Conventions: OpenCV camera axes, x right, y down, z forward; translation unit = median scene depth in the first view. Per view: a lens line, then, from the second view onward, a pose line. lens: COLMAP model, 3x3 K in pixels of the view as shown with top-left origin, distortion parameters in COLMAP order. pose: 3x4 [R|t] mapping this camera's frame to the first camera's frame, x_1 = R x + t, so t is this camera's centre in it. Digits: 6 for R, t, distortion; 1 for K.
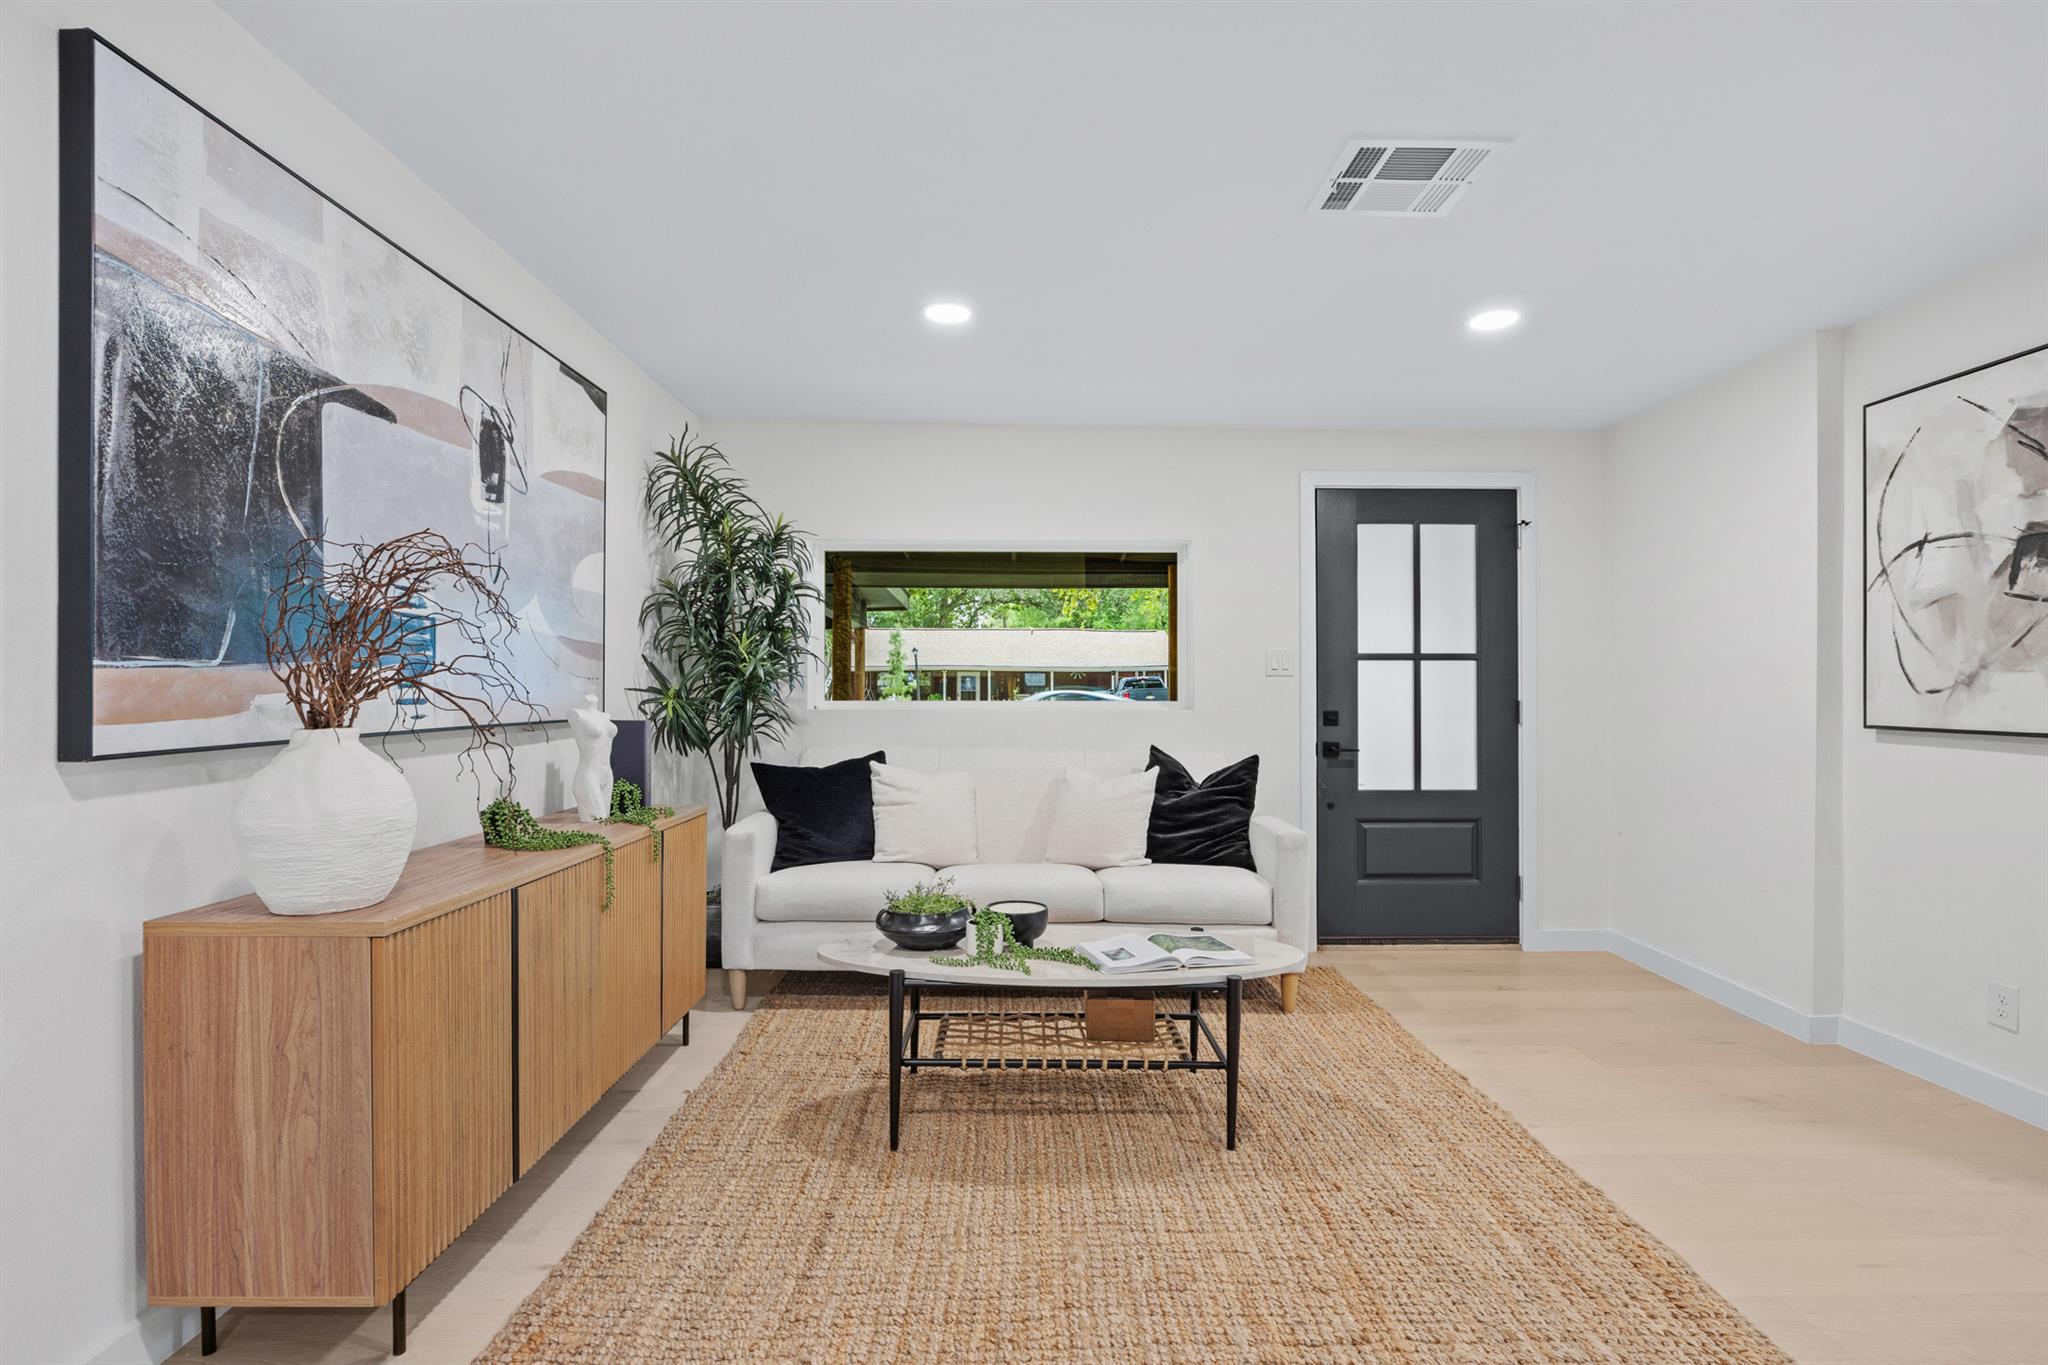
lens RADIAL K [[979.4, 0, 1025.4], [0, 979.4, 684.4], [0, 0, 1]] dist [0.000444, -0.000059]
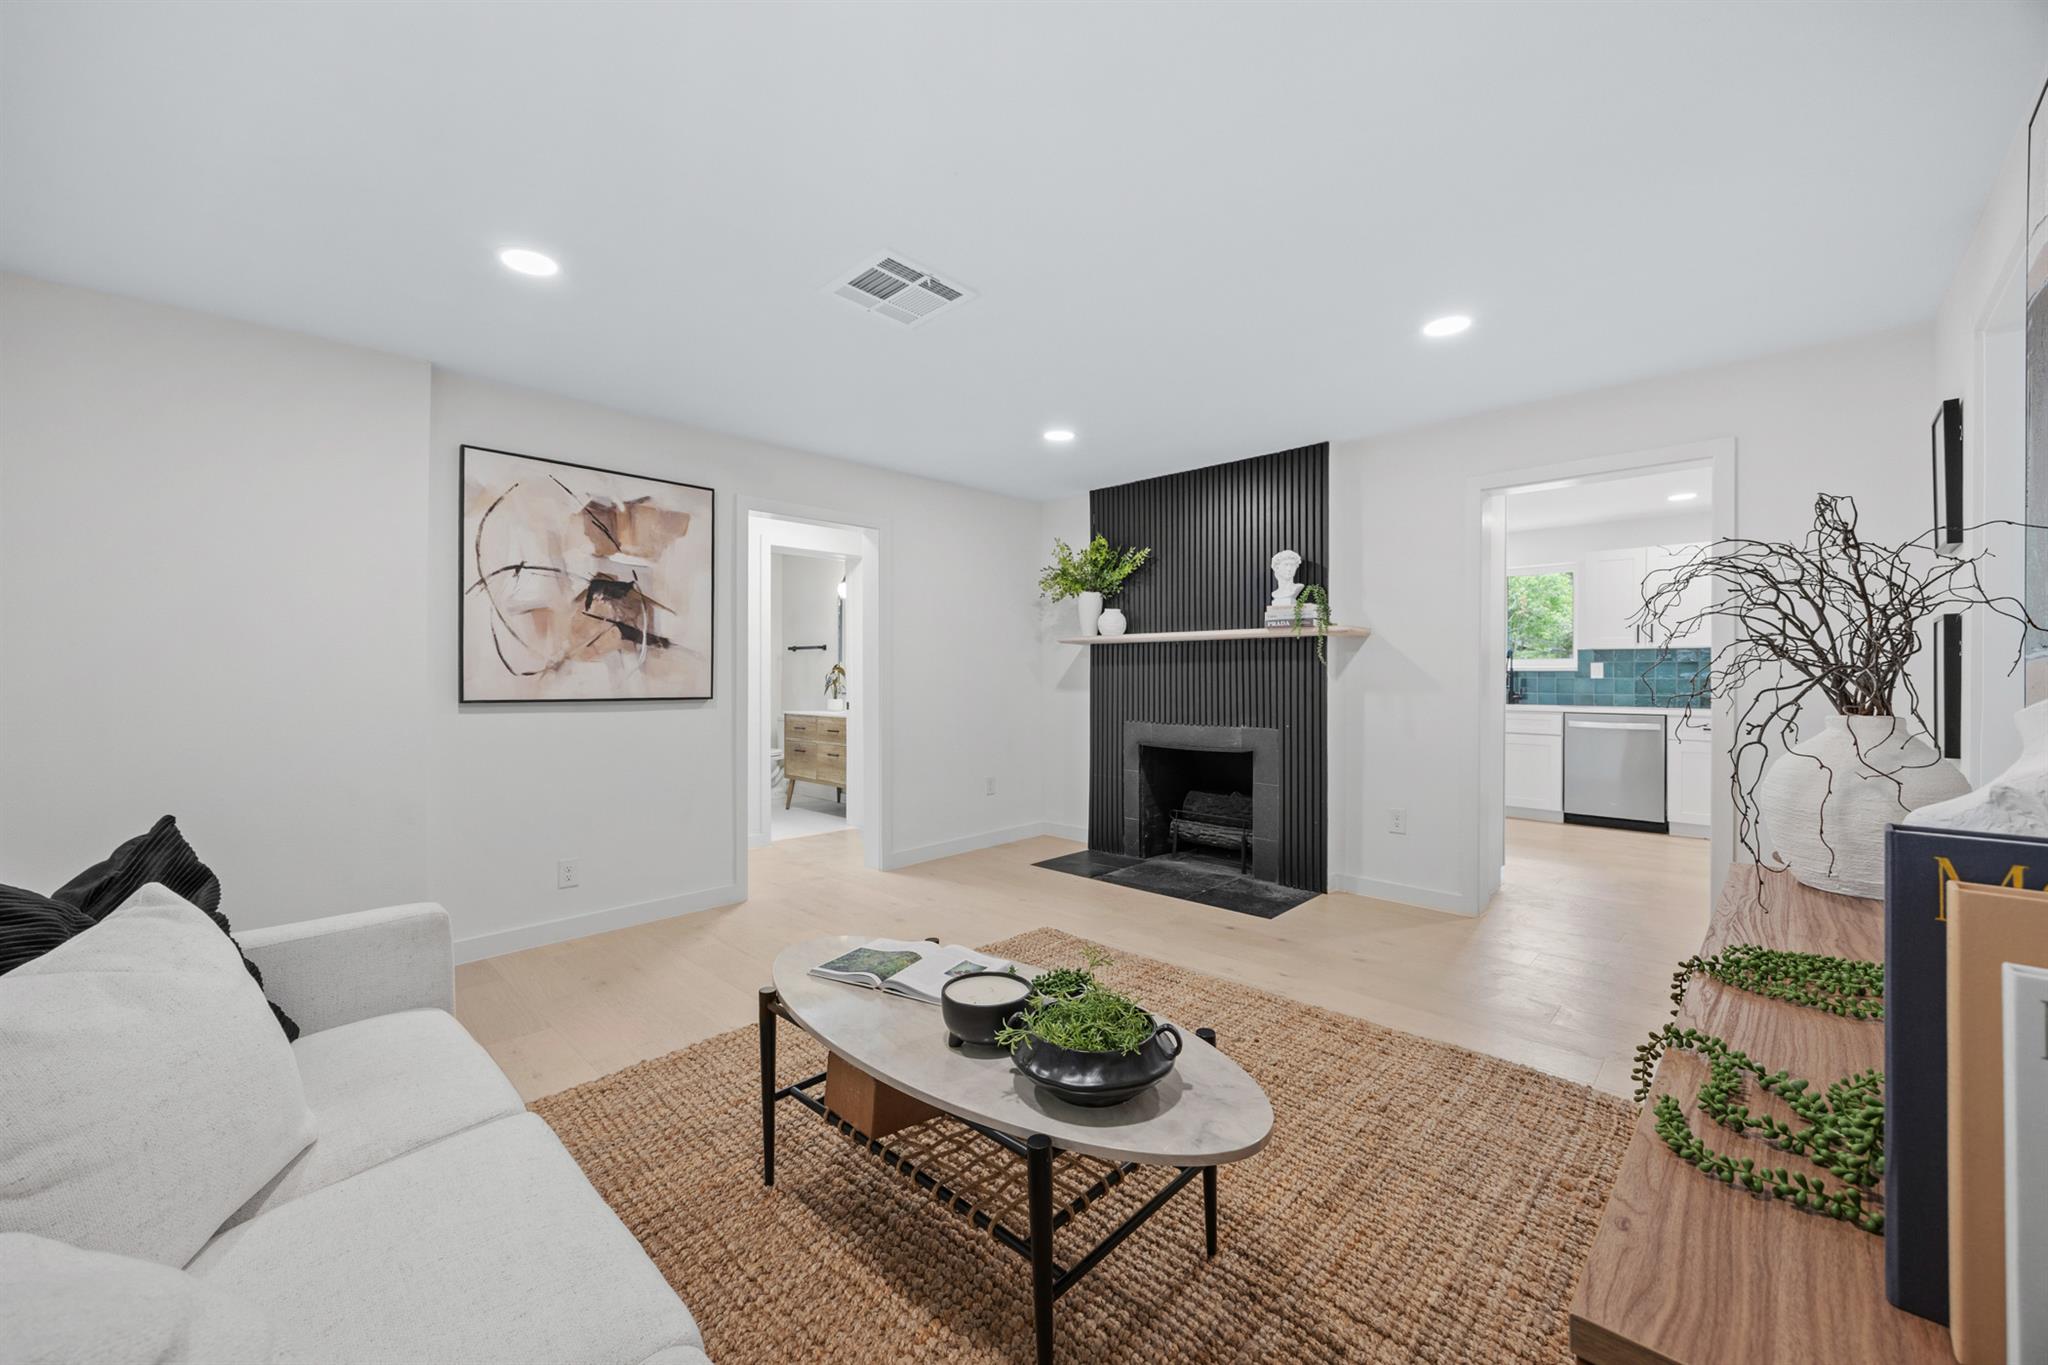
lens RADIAL K [[791.8, 0, 1028.6], [0, 791.8, 682.1], [0, 0, 1]] dist [-0.000089, 0.000004]
pose [[-0.726031, -0.002410, 0.687658, -0.405238], [-0.003450, 0.999994, -0.000138, 0.017548], [-0.687654, -0.002473, -0.726035, 1.386570]]
